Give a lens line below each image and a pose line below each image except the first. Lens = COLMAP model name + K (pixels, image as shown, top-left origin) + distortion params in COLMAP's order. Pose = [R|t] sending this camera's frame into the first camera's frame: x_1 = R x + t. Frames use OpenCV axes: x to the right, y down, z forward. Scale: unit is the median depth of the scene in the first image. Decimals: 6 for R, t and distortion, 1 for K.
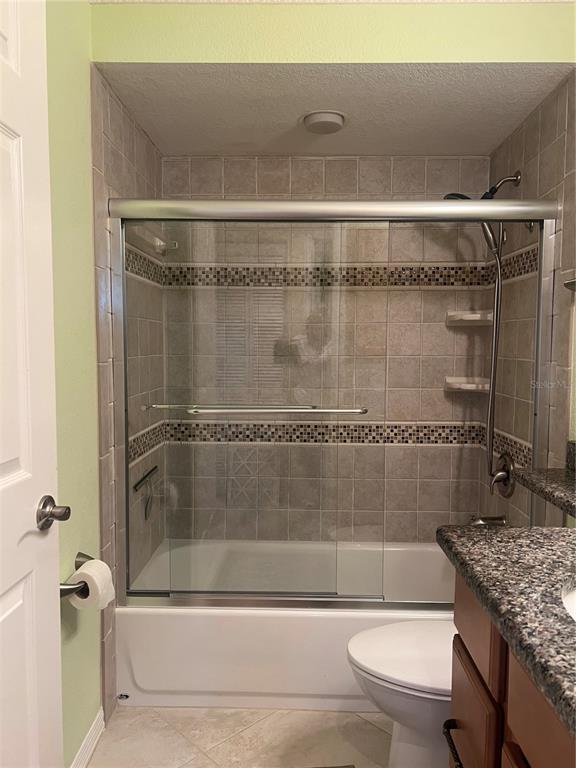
lens RADIAL K [[575.7, 0, 286.5], [0, 575.7, 385.7], [0, 0, 1]] dist [0.062025, -0.072581]
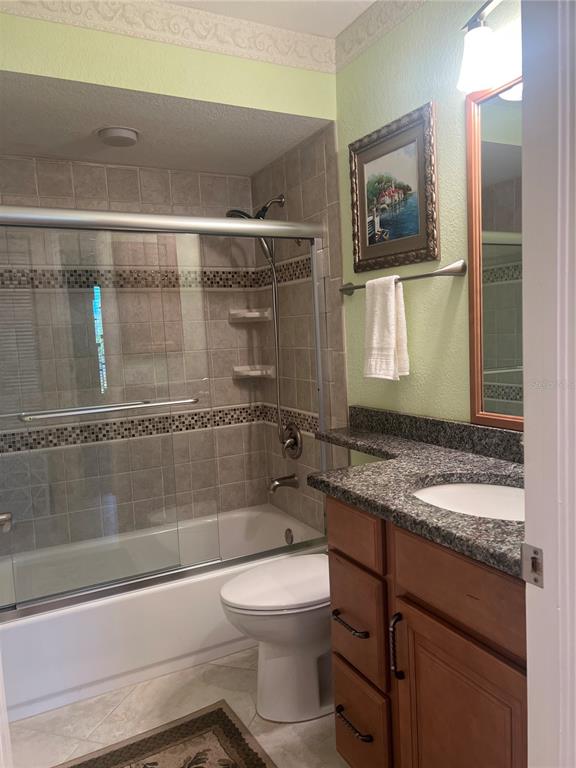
lens RADIAL K [[575.7, 0, 290.0], [0, 575.7, 387.3], [0, 0, 1]] dist [0.062025, -0.072581]
pose [[0.873363, -0.091742, 0.478353, -0.183110], [0.085686, 0.995724, 0.034523, -0.003483], [-0.479474, 0.010837, 0.877489, -0.069644]]
